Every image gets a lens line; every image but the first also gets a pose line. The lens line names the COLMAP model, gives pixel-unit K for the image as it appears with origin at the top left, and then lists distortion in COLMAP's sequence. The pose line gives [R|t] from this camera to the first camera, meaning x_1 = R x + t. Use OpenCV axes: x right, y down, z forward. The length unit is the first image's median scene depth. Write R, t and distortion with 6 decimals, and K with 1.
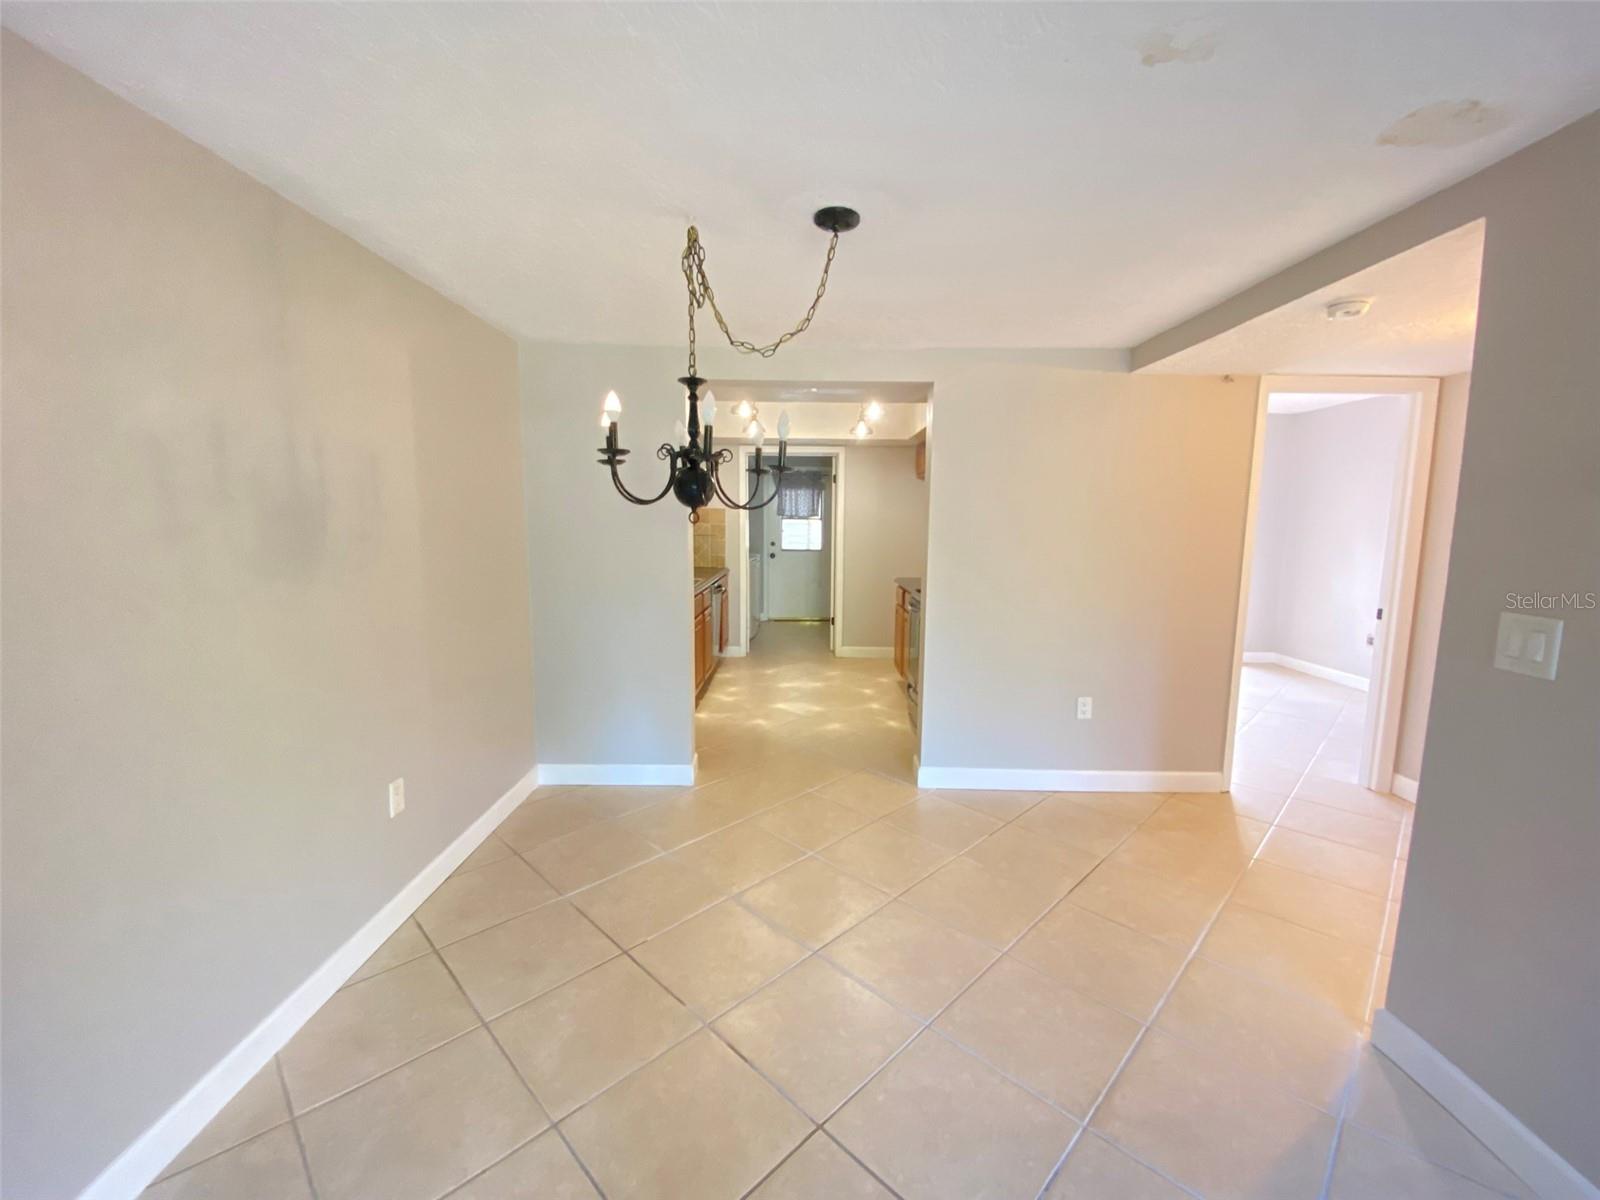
lens RADIAL K [[632.8, 0, 802.9], [0, 632.8, 594.9], [0, 0, 1]] dist [0.000213, -0.022042]
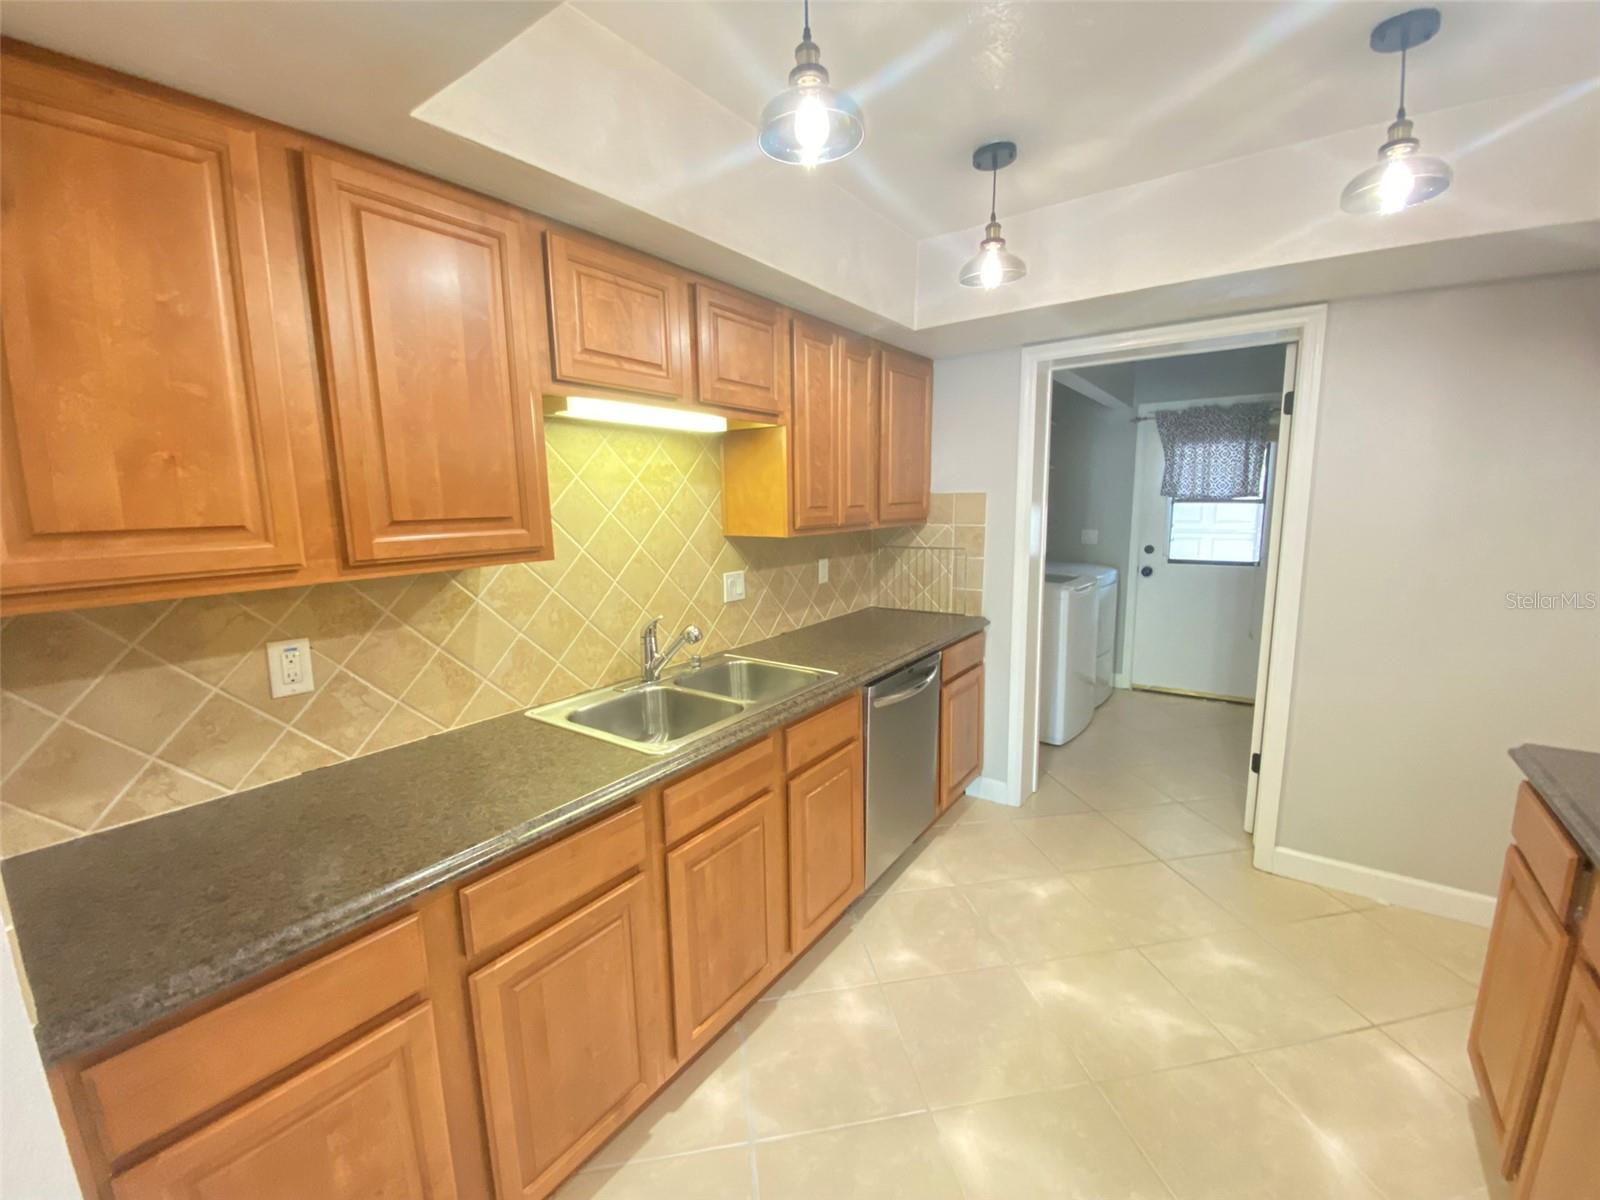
lens RADIAL K [[650.6, 0, 794.2], [0, 650.6, 598.9], [0, 0, 1]] dist [-0.001868, -0.013676]
pose [[0.805855, 0.067932, -0.588204, 0.061019], [-0.045666, 0.997569, 0.052646, -0.093637], [0.590350, -0.015564, 0.806997, 0.658126]]
